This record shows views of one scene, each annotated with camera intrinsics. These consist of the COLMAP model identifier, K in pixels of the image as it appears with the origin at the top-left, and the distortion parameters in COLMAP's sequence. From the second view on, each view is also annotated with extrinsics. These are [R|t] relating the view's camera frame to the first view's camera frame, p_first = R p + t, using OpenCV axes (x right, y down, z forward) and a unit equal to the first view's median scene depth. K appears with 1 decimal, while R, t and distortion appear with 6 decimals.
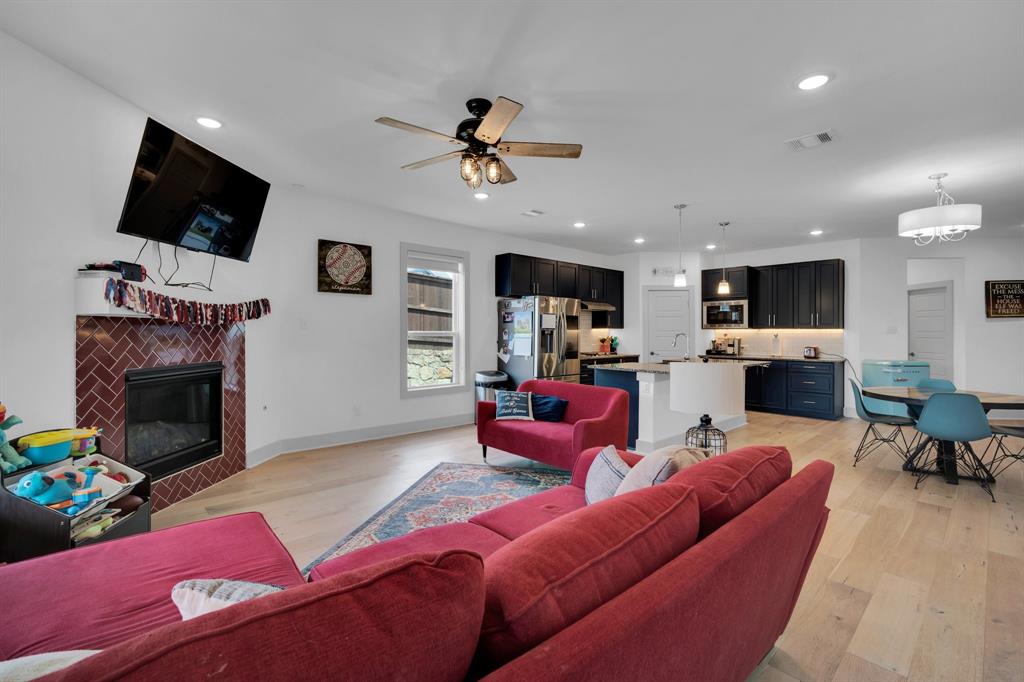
lens RADIAL K [[448.6, 0, 503.5], [0, 448.6, 330.5], [0, 0, 1]] dist [-0.006565, 0.000747]
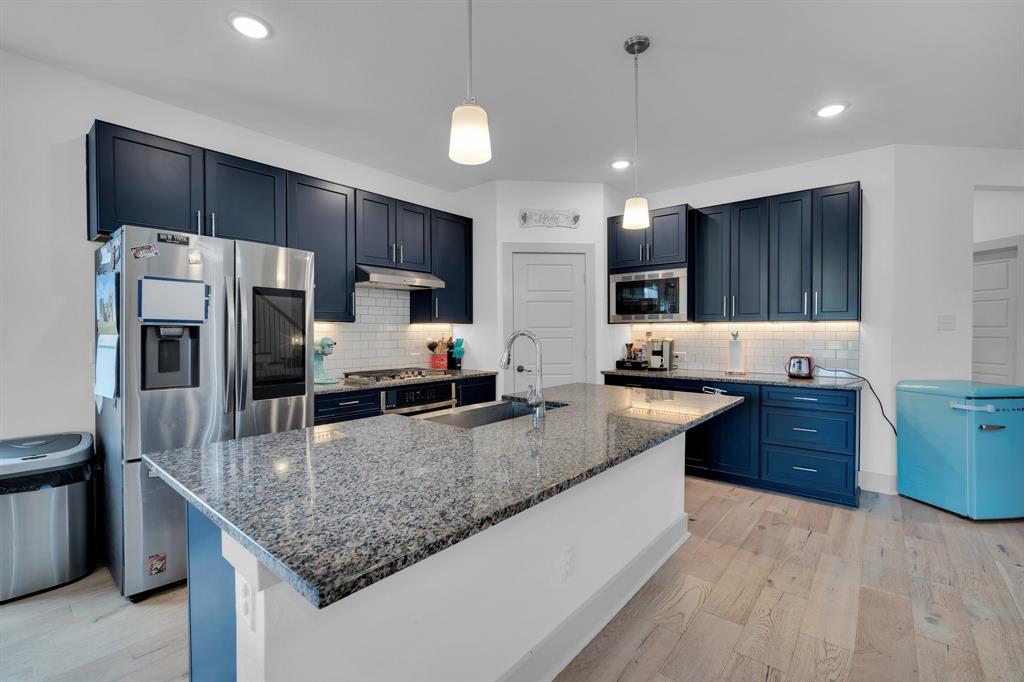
lens RADIAL K [[448.6, 0, 512.7], [0, 448.6, 337.3], [0, 0, 1]] dist [-0.006565, 0.000747]
pose [[0.988722, -0.007034, 0.149599, 0.279441], [0.004333, 0.999822, 0.018374, 0.003029], [-0.149701, -0.017518, 0.988576, 0.539149]]
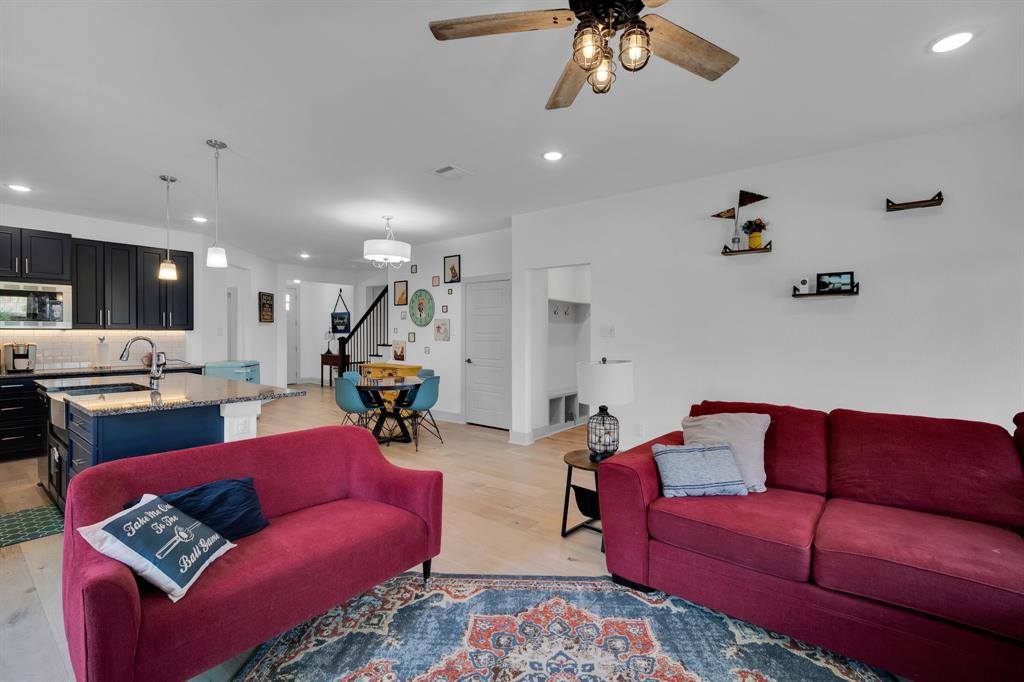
lens RADIAL K [[448.6, 0, 516.9], [0, 448.6, 341.0], [0, 0, 1]] dist [-0.006565, 0.000747]
pose [[-0.187167, -0.017322, 0.982175, -0.244961], [-0.004812, 0.999849, 0.016717, -0.001082], [-0.982316, -0.001598, -0.187222, 0.507295]]
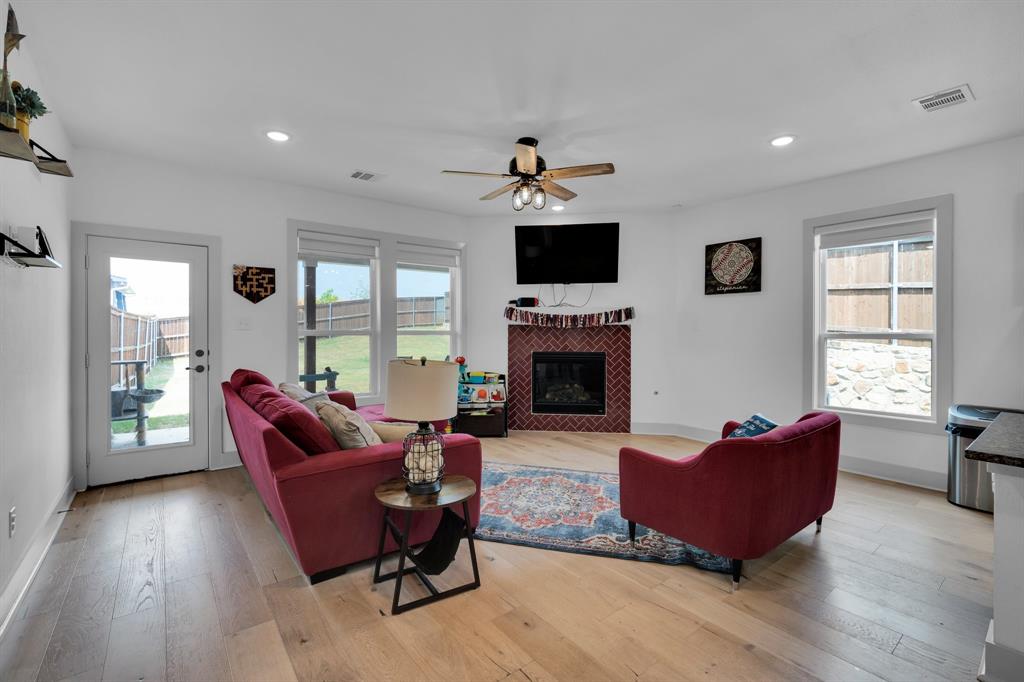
lens RADIAL K [[448.6, 0, 514.1], [0, 448.6, 333.5], [0, 0, 1]] dist [-0.006565, 0.000747]
pose [[-0.059847, -0.001108, -0.998207, 0.477726], [-0.002645, 0.999996, -0.000951, 0.004633], [0.998204, 0.002583, -0.059849, 0.432120]]
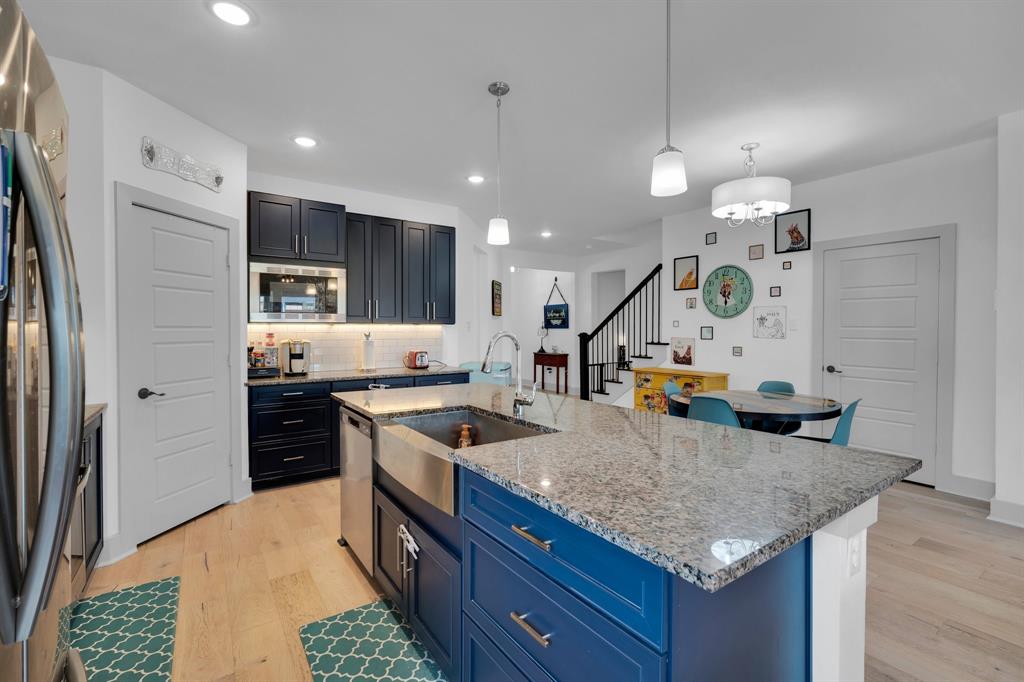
lens RADIAL K [[448.6, 0, 507.7], [0, 448.6, 334.6], [0, 0, 1]] dist [-0.006565, 0.000747]
pose [[0.119389, -0.011606, 0.992780, 0.038290], [-0.001415, 0.999929, 0.011860, 0.002929], [-0.992847, -0.002821, 0.119364, 0.794487]]
